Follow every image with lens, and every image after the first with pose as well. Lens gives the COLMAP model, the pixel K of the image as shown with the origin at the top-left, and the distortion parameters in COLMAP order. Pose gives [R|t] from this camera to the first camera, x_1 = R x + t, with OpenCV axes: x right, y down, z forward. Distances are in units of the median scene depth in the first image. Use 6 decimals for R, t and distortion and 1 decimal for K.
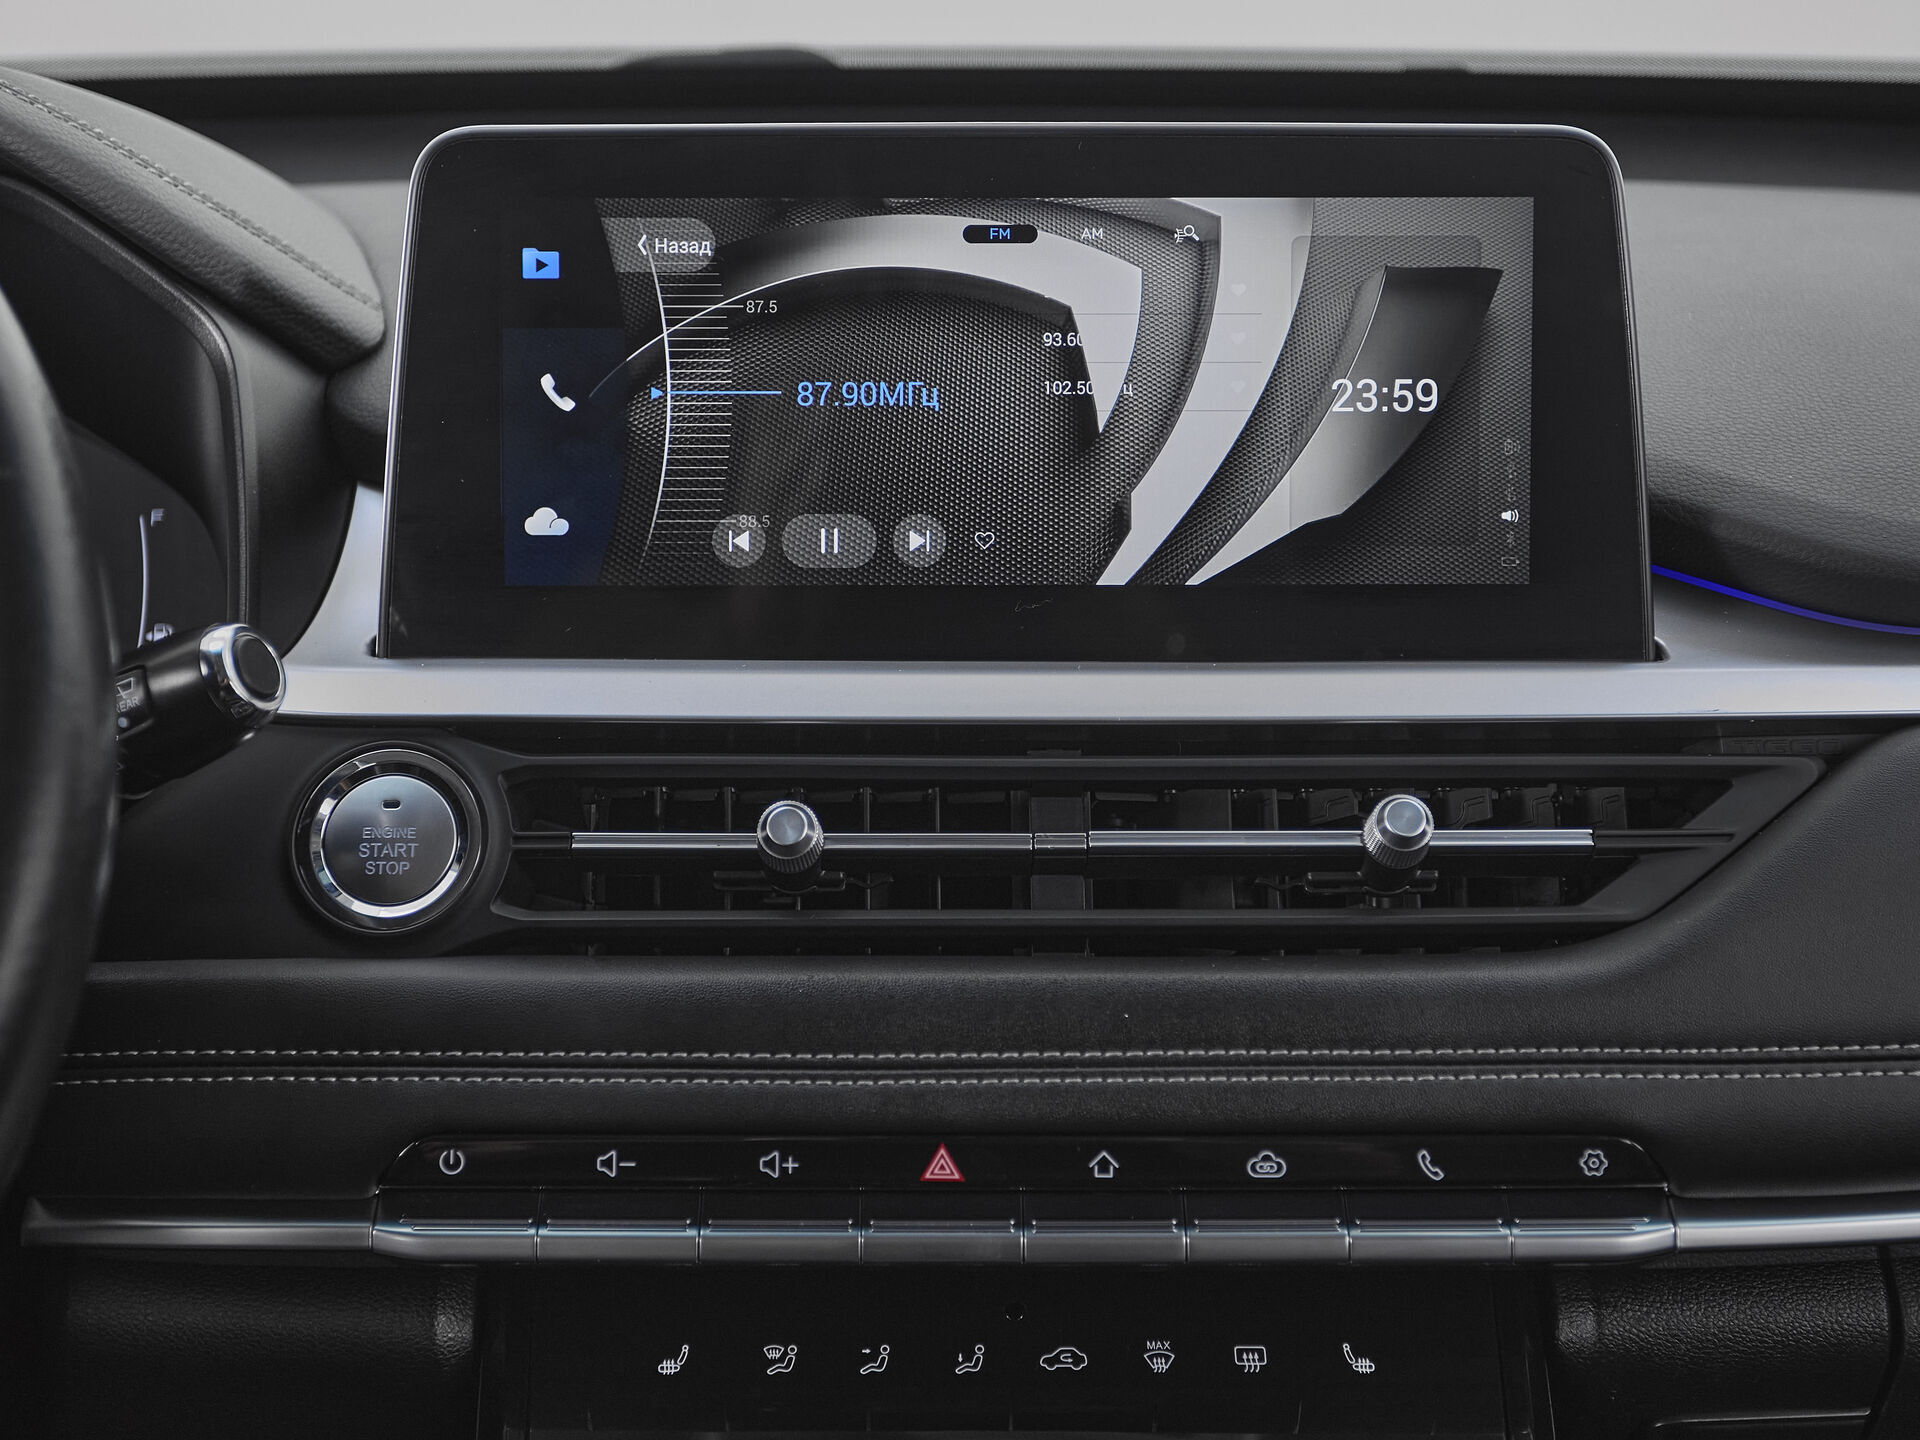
lens RADIAL K [[3777.1, 0, 918.1], [0, 3777.1, 663.1], [0, 0, 1]] dist [0.160740, -0.276514]
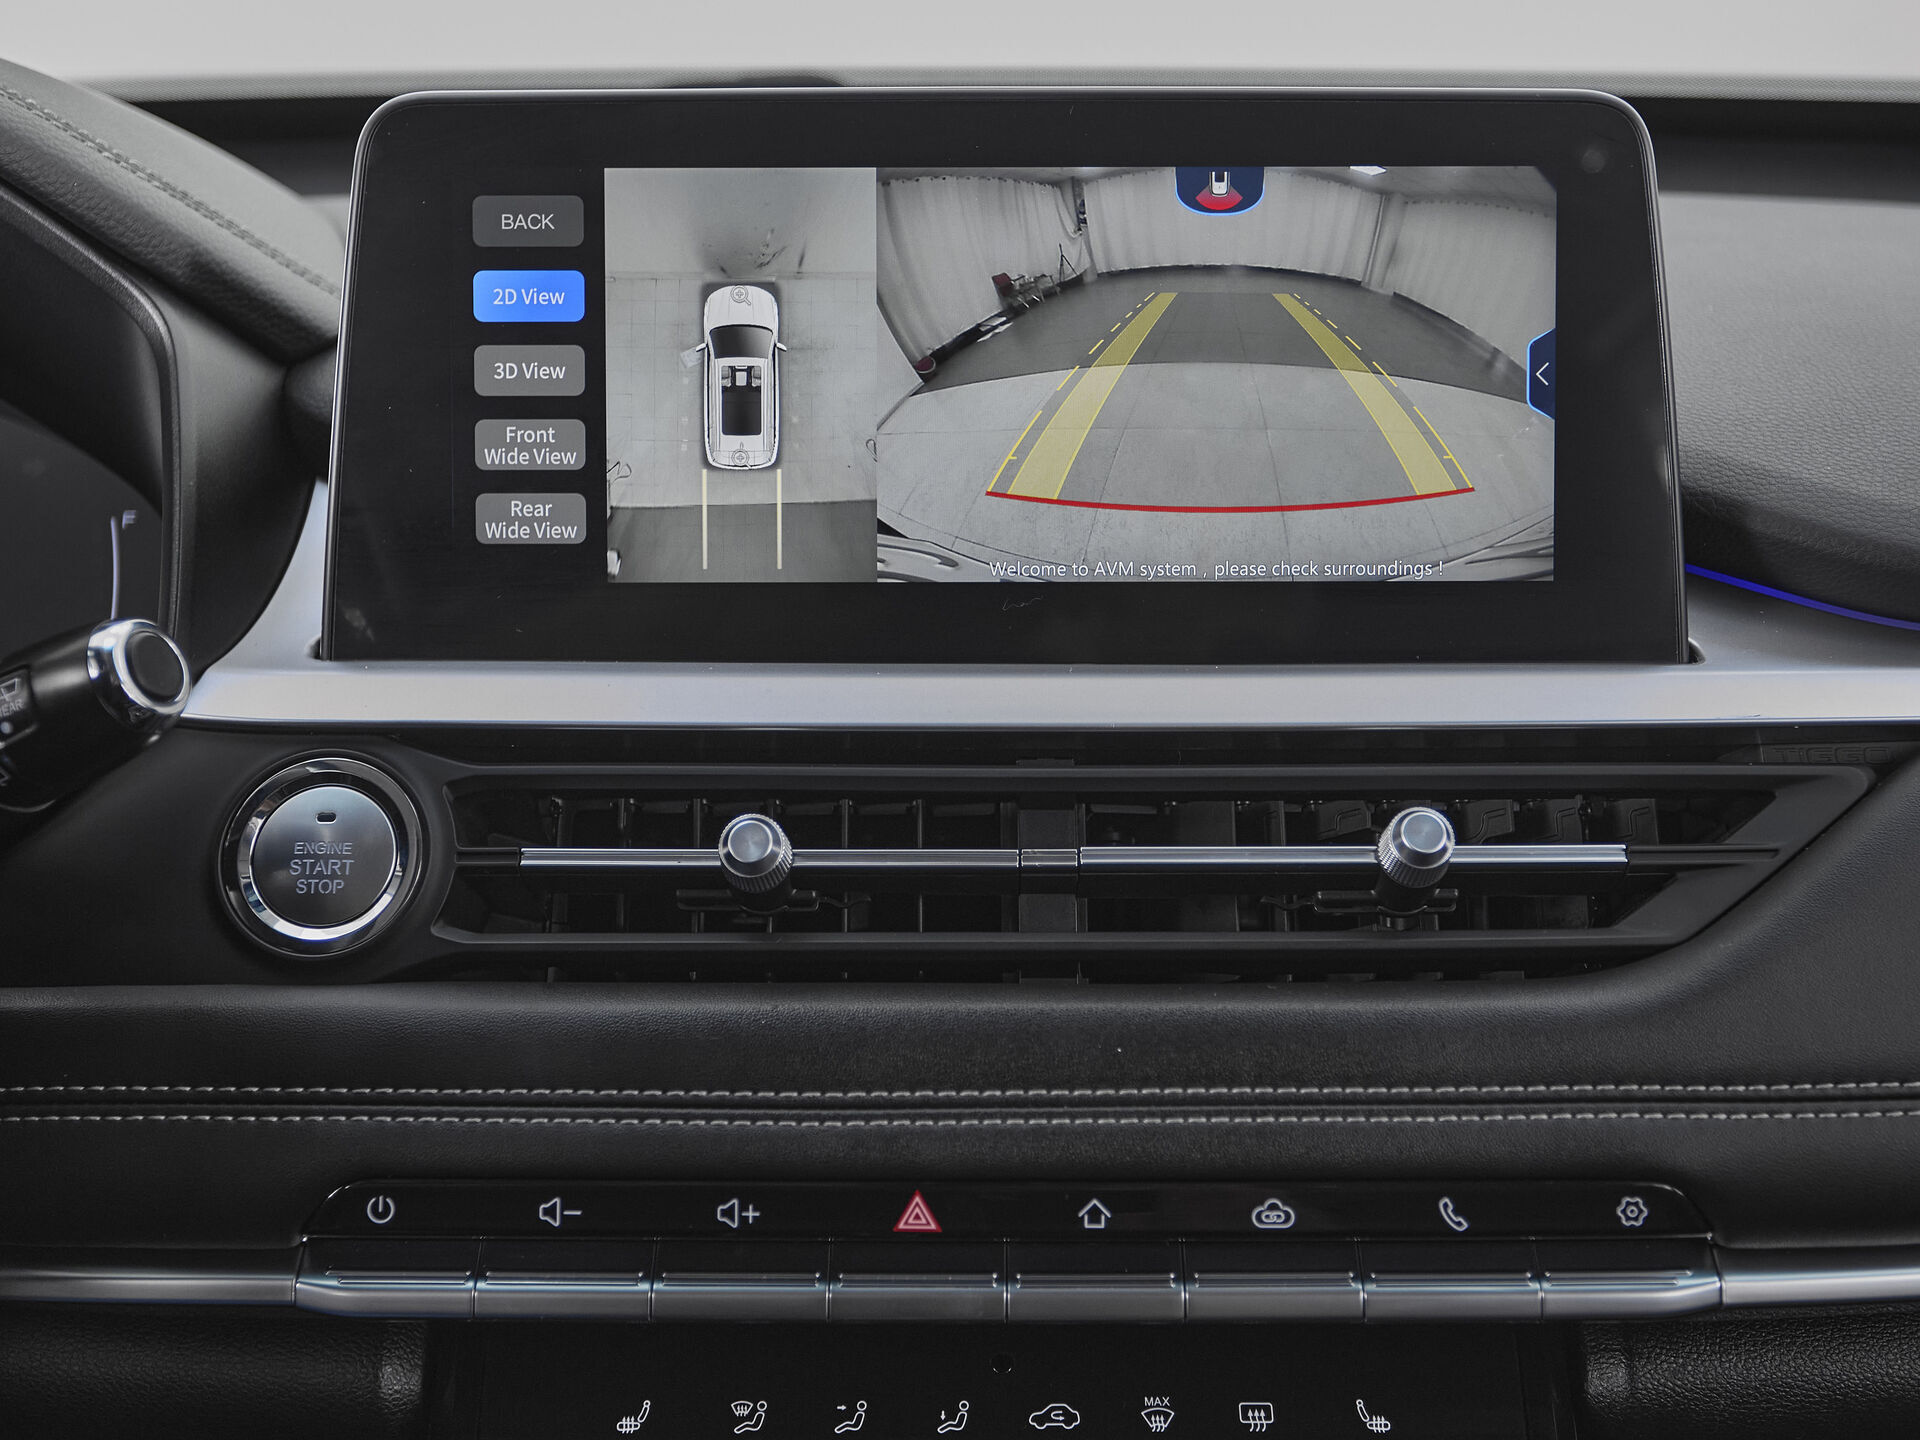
lens RADIAL K [[2859.6, 0, 987.1], [0, 2859.6, 655.0], [0, 0, 1]] dist [0.038302, 0.142591]
pose [[0.999949, -0.000366, -0.010076, 0.029509], [0.000212, 0.999883, -0.015299, 0.008378], [0.010080, 0.015296, 0.999832, 0.302556]]
